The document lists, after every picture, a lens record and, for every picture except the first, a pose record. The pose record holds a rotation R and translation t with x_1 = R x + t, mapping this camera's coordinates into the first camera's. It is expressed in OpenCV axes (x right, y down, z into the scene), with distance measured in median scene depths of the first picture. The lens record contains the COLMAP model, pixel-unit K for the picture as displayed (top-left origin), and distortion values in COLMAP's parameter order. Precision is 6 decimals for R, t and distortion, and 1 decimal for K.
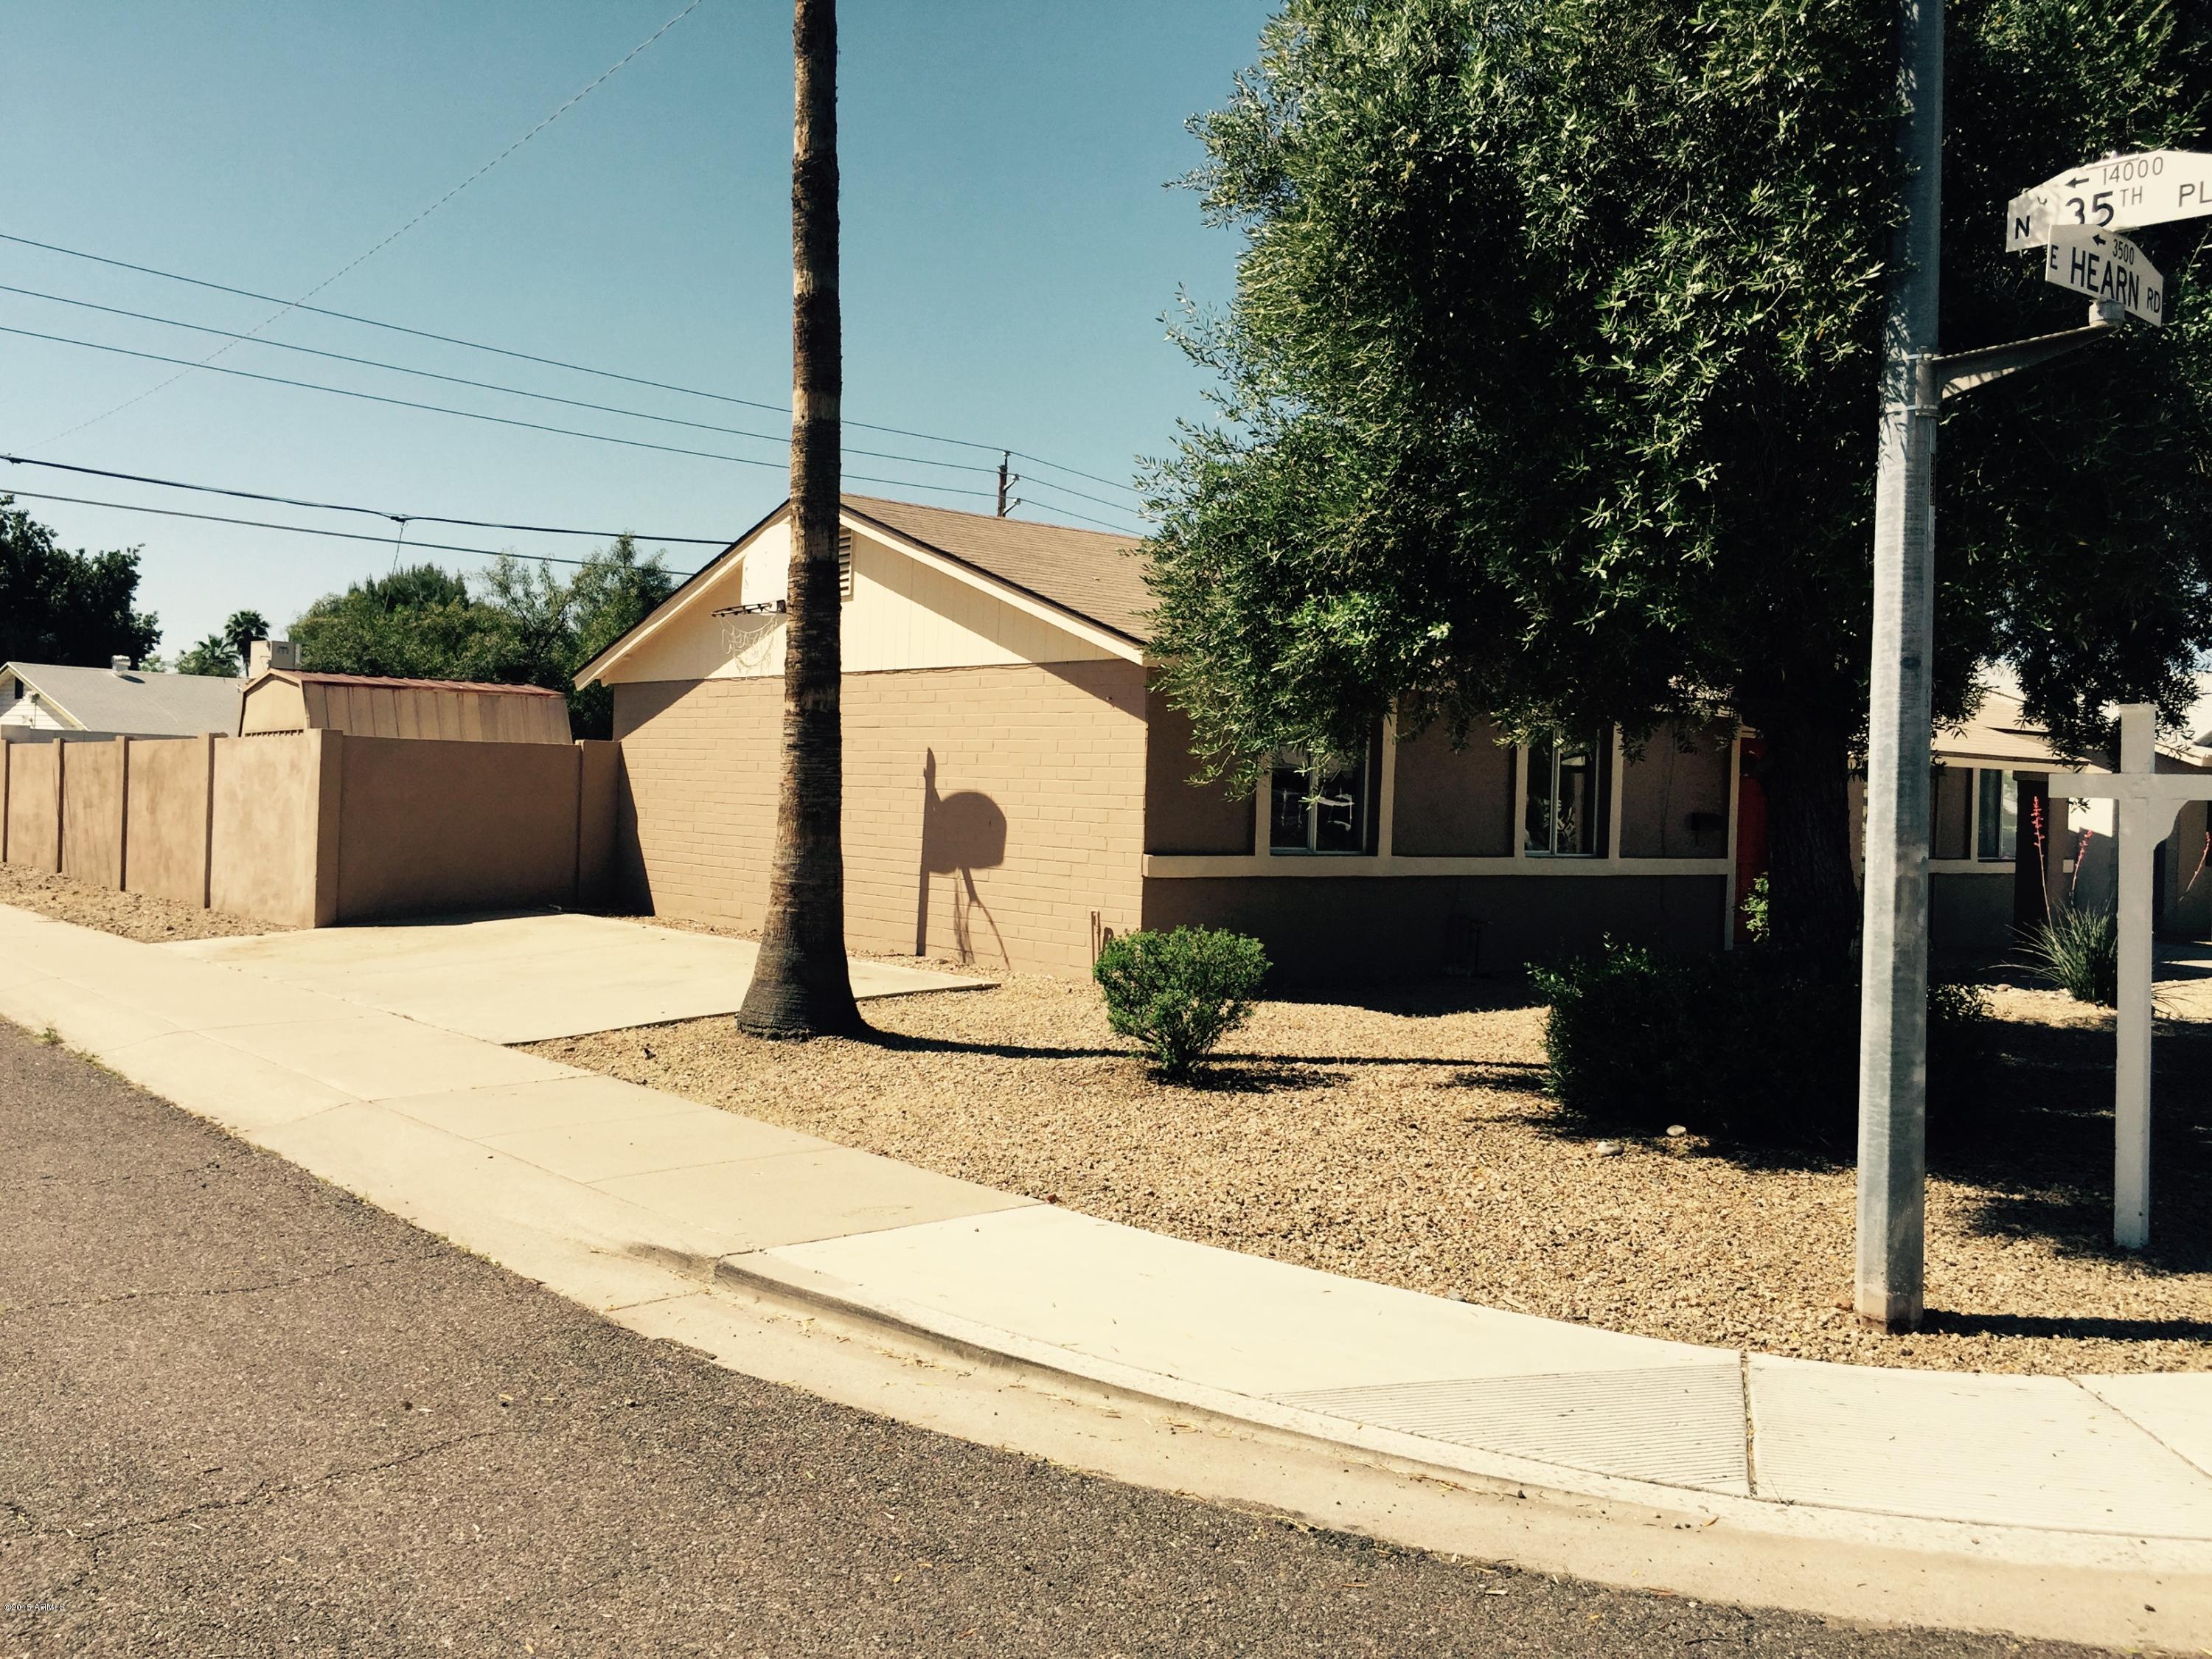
lens RADIAL K [[1943.6, 0, 1106.0], [0, 1943.6, 829.5], [0, 0, 1]] dist [0.078450, -0.140662]
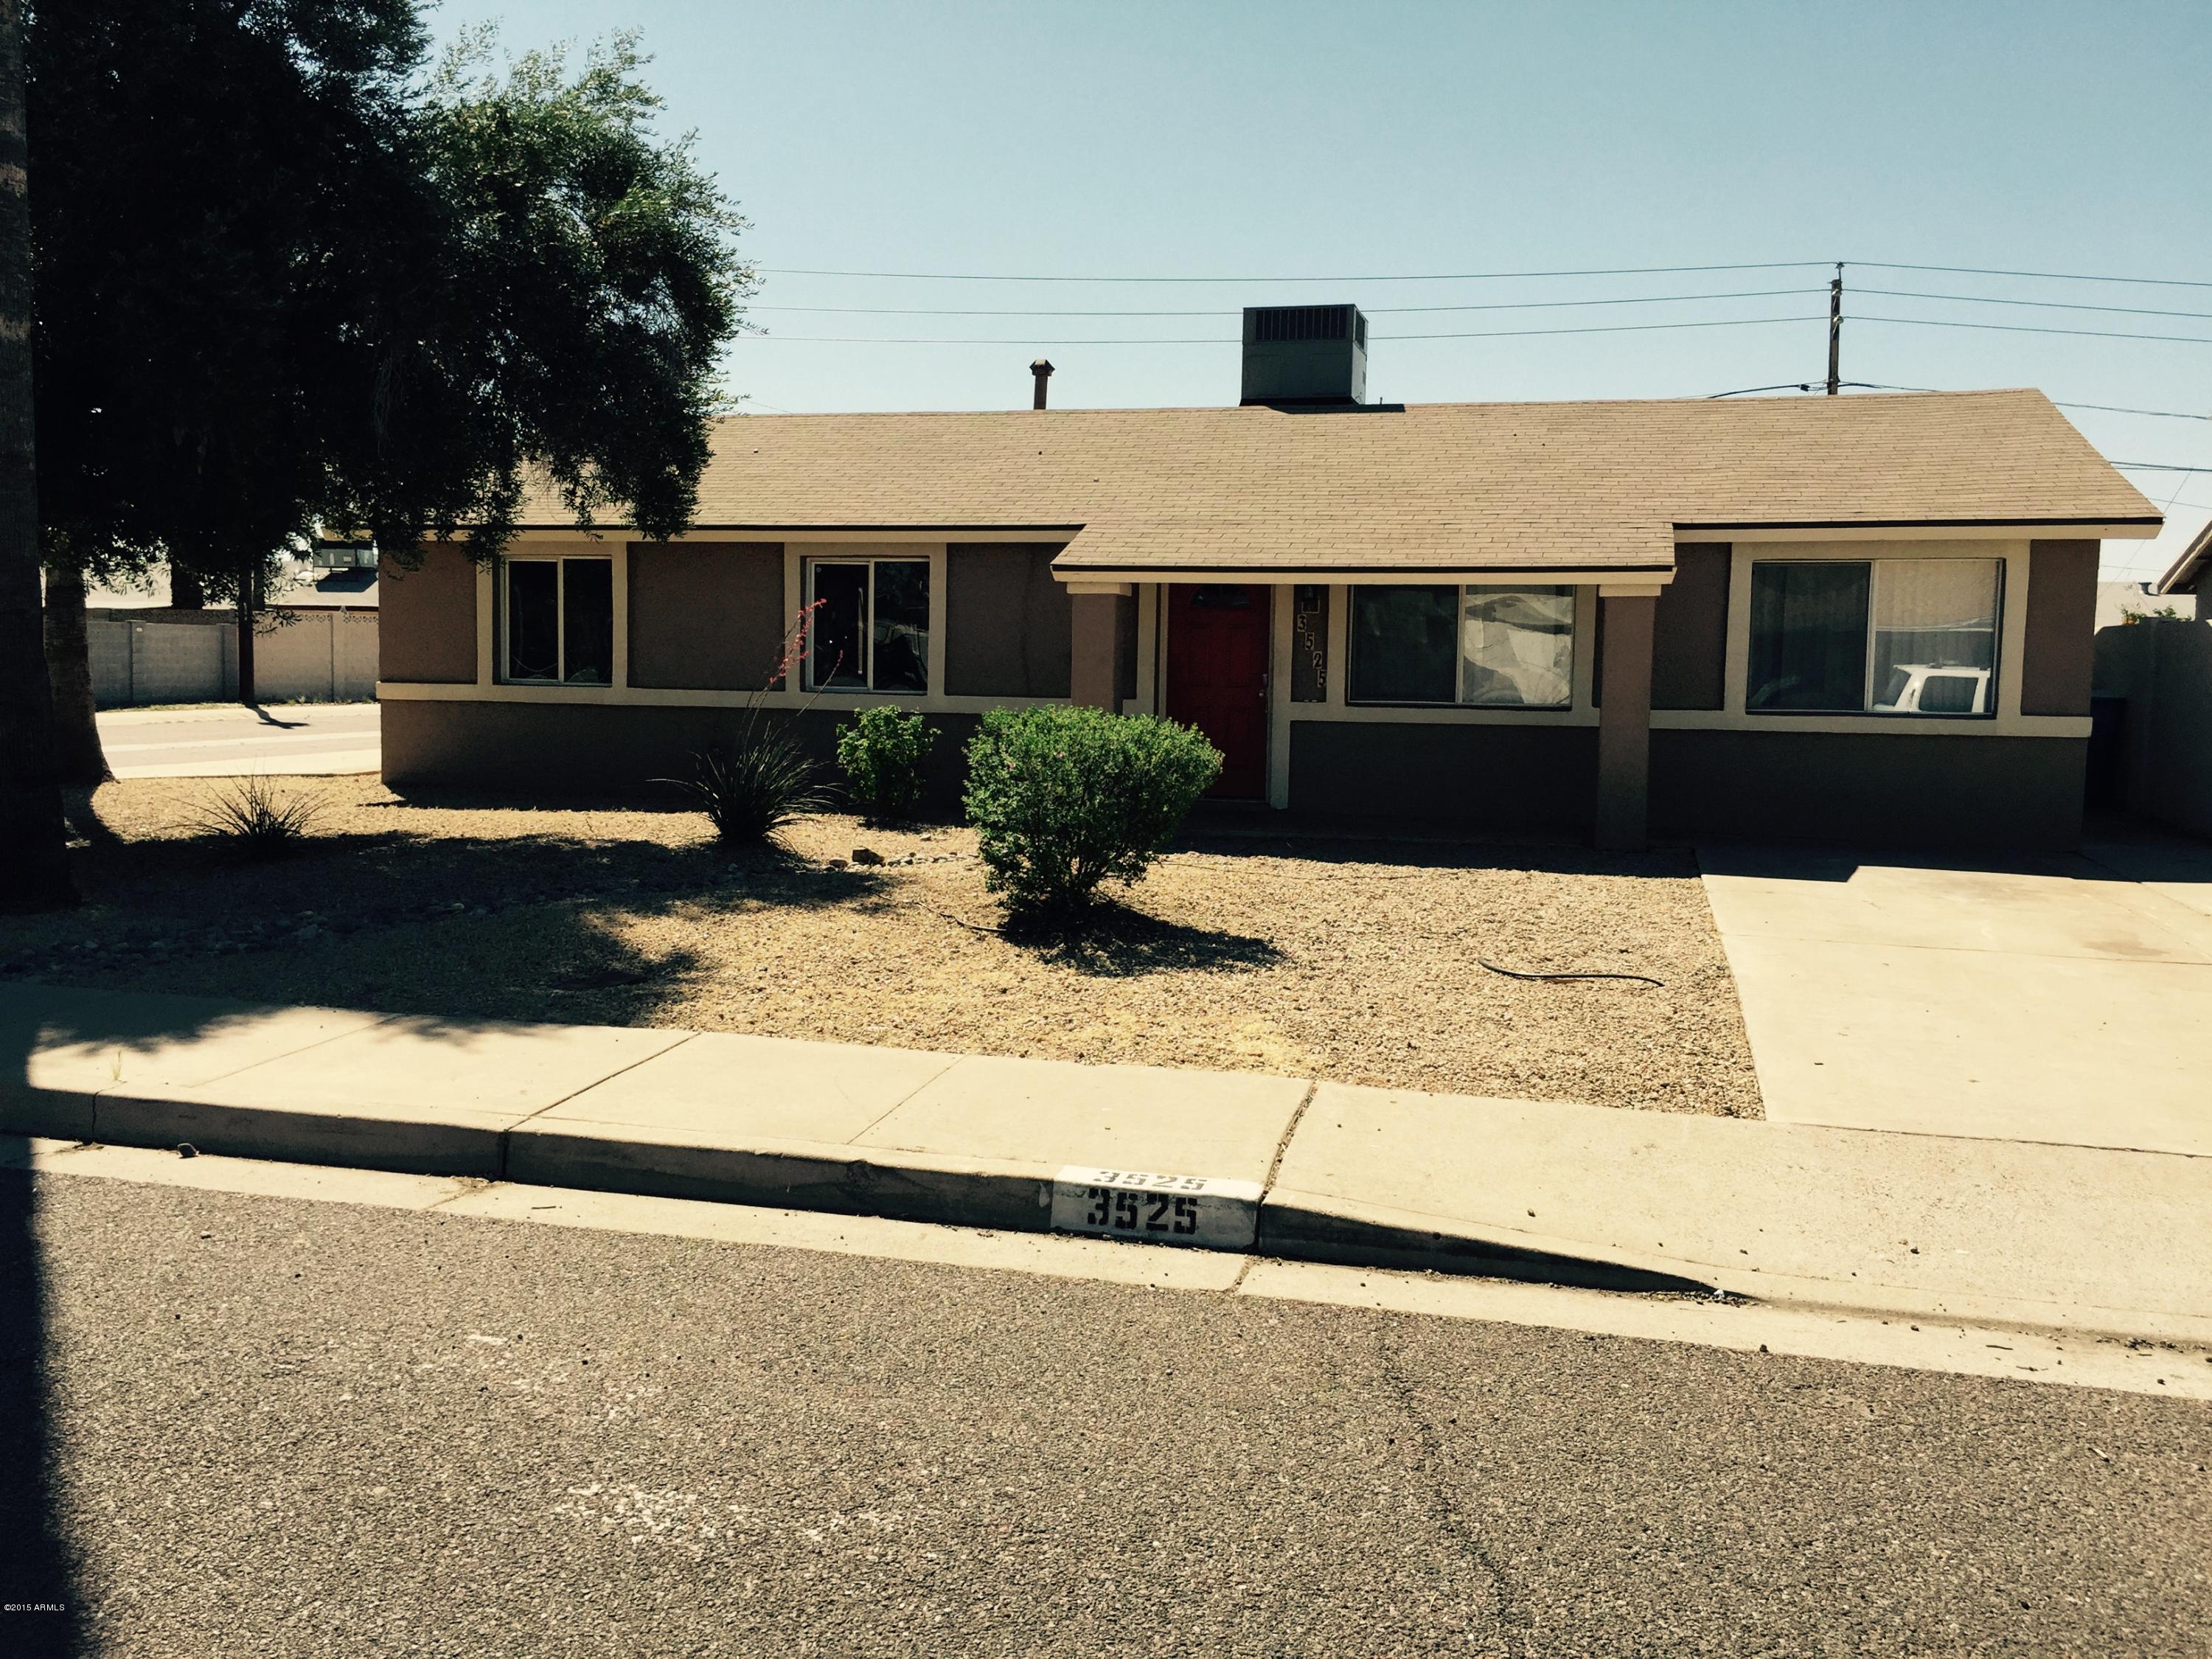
lens RADIAL K [[1943.6, 0, 1106.0], [0, 1943.6, 829.5], [0, 0, 1]] dist [0.078450, -0.140662]
pose [[0.414839, 0.057700, -0.908064, 1.113298], [-0.015301, 0.998289, 0.056443, 0.022605], [0.909766, -0.009521, 0.415012, 0.613388]]
